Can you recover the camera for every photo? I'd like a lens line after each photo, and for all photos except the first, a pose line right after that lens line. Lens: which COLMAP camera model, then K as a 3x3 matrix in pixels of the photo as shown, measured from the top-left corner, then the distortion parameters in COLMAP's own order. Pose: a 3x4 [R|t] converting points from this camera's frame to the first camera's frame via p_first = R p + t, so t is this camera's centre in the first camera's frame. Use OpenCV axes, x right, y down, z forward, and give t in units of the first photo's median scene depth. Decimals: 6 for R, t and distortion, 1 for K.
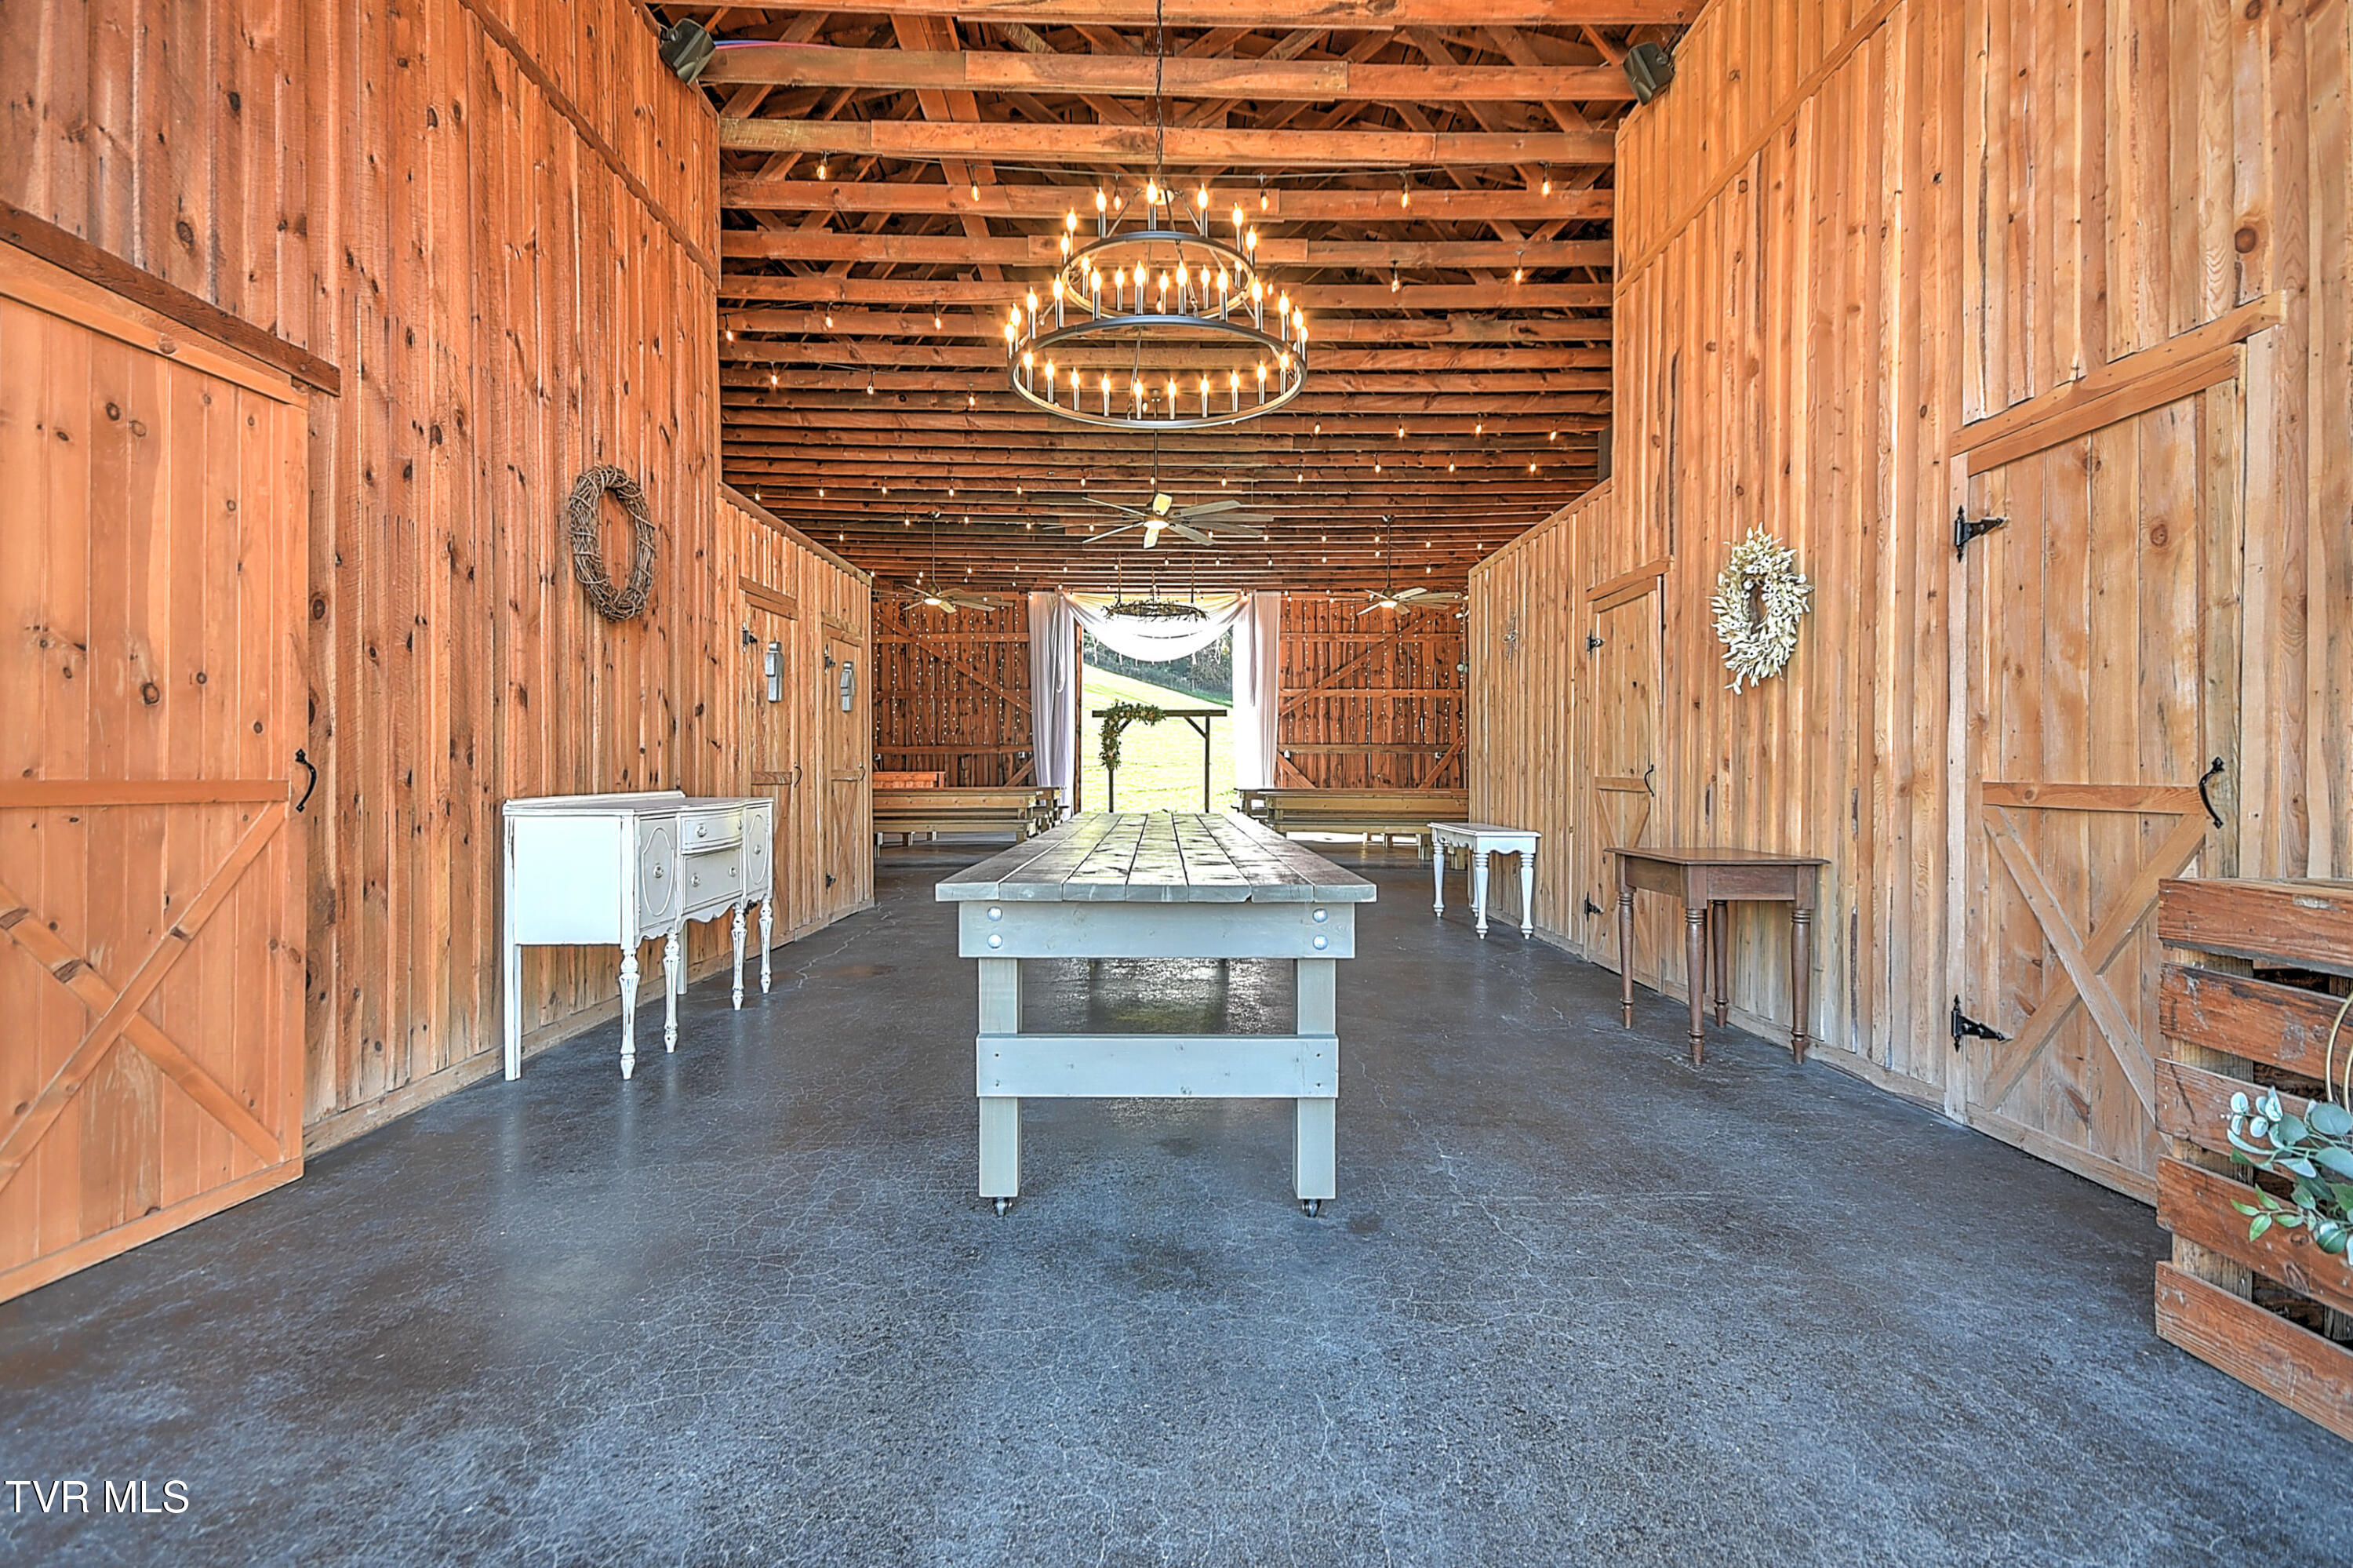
lens RADIAL K [[1144.9, 0, 1176.5], [0, 1144.9, 784.0], [0, 0, 1]] dist [0.042993, -0.019407]
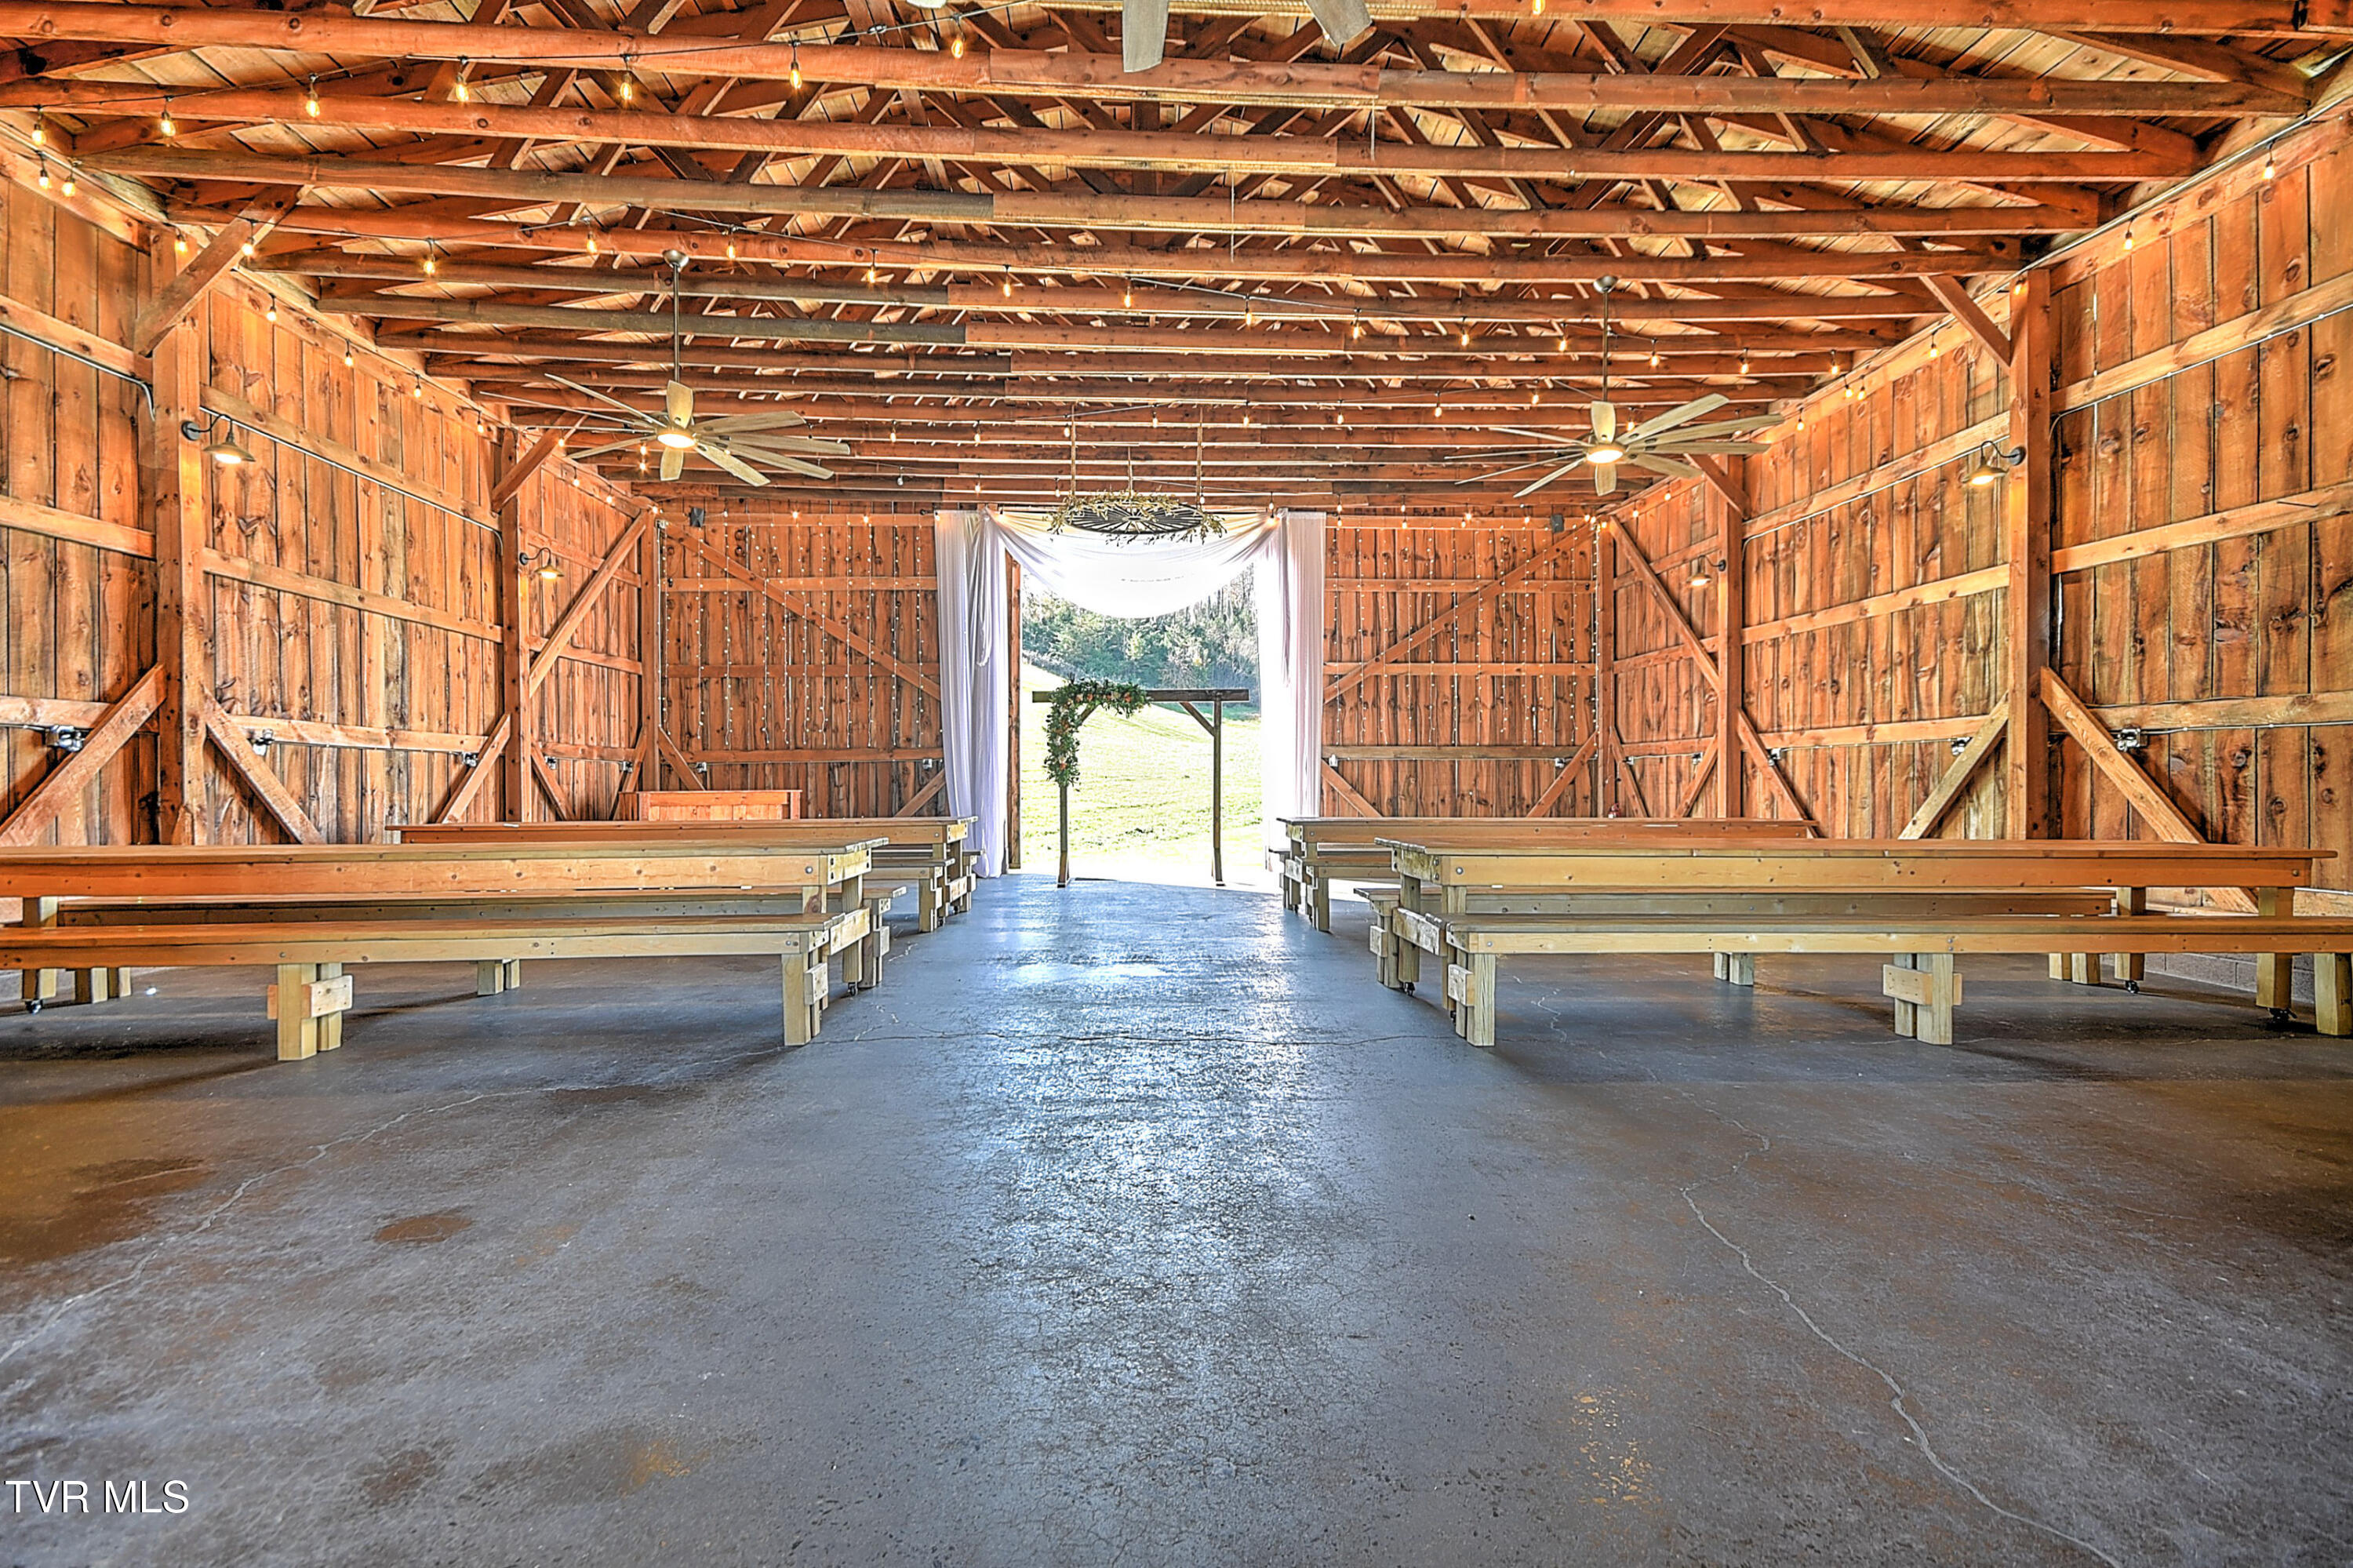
lens RADIAL K [[1086.6, 0, 1196.4], [0, 1086.6, 785.3], [0, 0, 1]] dist [0.030014, -0.008529]
pose [[0.998928, -0.003627, 0.046153, -0.033010], [0.004122, 0.999935, -0.010633, -0.017361], [-0.046112, 0.010812, 0.998878, 1.109999]]
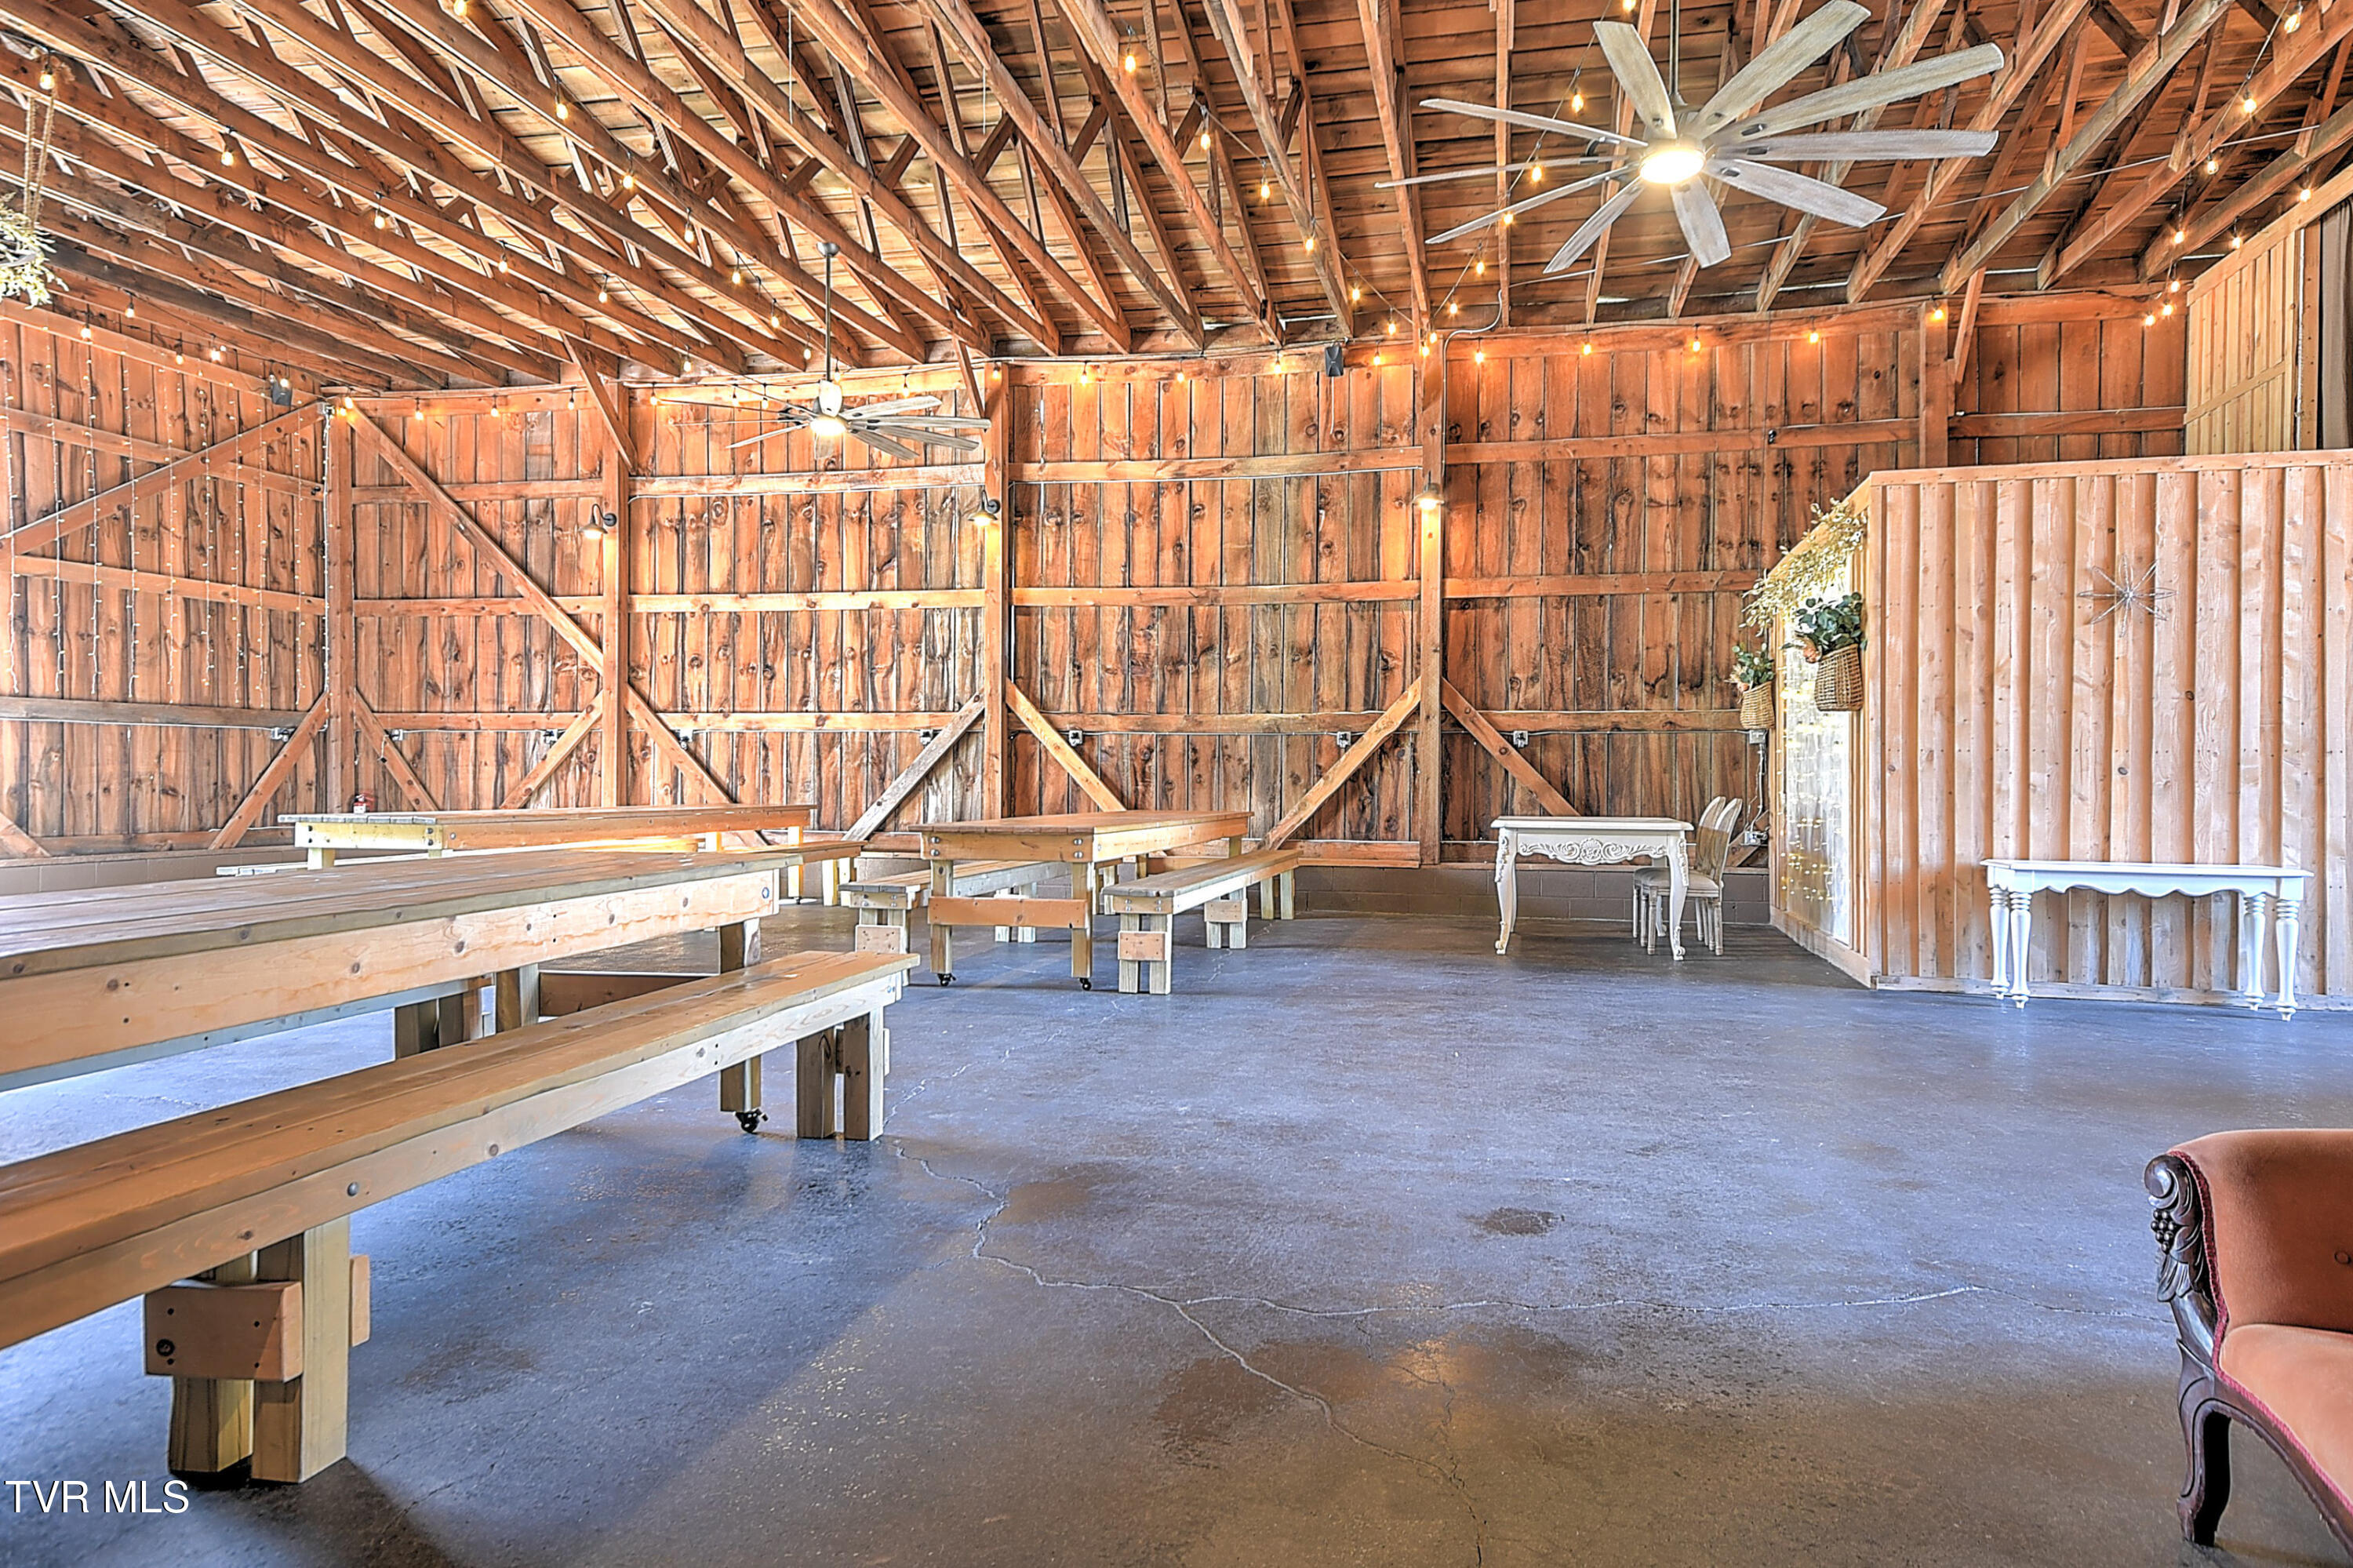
lens RADIAL K [[1416.1, 0, 1178.3], [0, 1416.1, 788.4], [0, 0, 1]] dist [0.039949, 0.000455]
pose [[0.237761, -0.013170, 0.971234, -0.741236], [0.004921, 0.999912, 0.012354, -0.023666], [-0.971311, 0.001842, 0.237805, 1.480429]]
